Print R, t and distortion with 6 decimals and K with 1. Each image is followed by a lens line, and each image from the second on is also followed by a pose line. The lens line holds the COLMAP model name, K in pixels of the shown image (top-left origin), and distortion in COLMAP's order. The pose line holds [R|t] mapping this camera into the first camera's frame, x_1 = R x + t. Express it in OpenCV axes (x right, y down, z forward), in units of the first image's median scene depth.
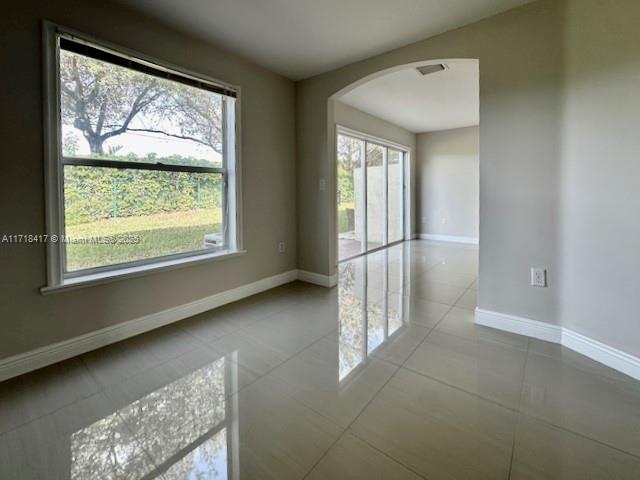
lens RADIAL K [[262.6, 0, 320.0], [0, 262.6, 240.0], [0, 0, 1]] dist [0.000478, 0.000066]
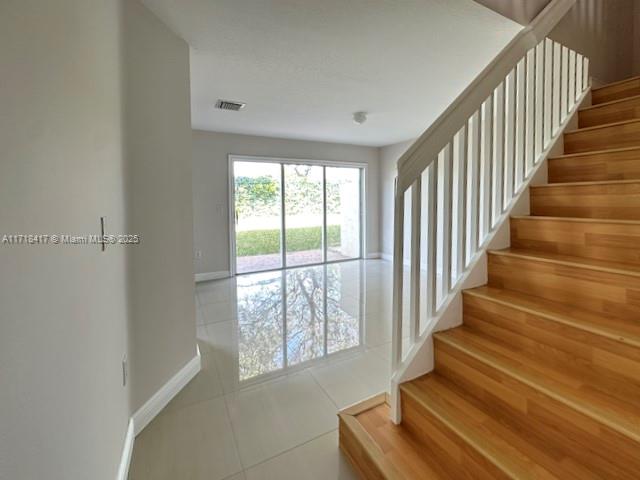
lens RADIAL K [[262.6, 0, 320.0], [0, 262.6, 240.0], [0, 0, 1]] dist [0.000478, 0.000066]
pose [[0.923799, 0.054056, -0.379043, 0.543262], [-0.062057, 0.998033, -0.008914, -0.049236], [0.377815, 0.031757, 0.925336, 0.047149]]
